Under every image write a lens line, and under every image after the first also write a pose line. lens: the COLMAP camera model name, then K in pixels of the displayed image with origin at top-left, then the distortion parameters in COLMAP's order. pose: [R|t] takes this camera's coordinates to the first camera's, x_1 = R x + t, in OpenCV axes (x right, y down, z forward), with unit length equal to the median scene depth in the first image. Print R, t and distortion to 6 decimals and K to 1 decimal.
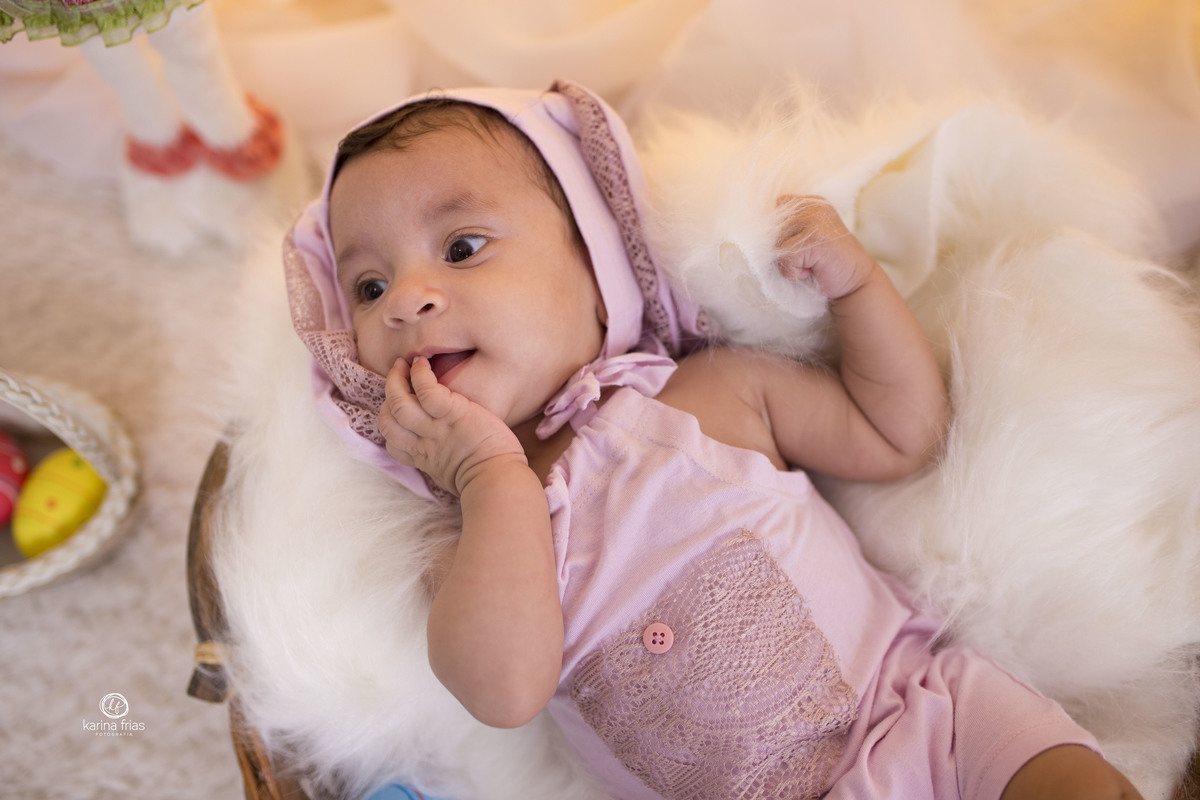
lens RADIAL K [[1168.7, 0, 600.0], [0, 1168.7, 400.0], [0, 0, 1]] dist [-0.172494, -0.003527]
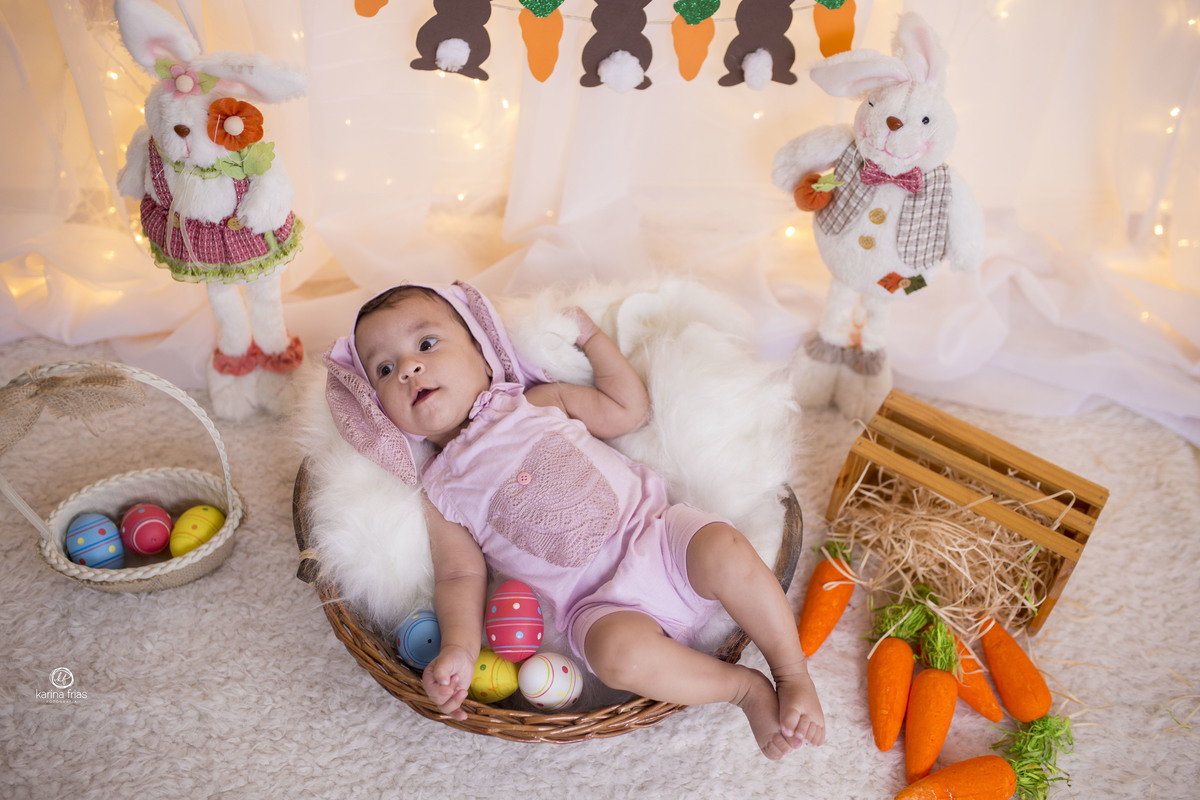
lens RADIAL K [[1168.7, 0, 600.0], [0, 1168.7, 400.0], [0, 0, 1]] dist [-0.172494, -0.003527]
pose [[0.989171, -0.084831, 0.119765, -0.055309], [0.118814, 0.941909, -0.314152, 0.673841], [-0.086158, 0.324980, 0.941788, -1.040507]]
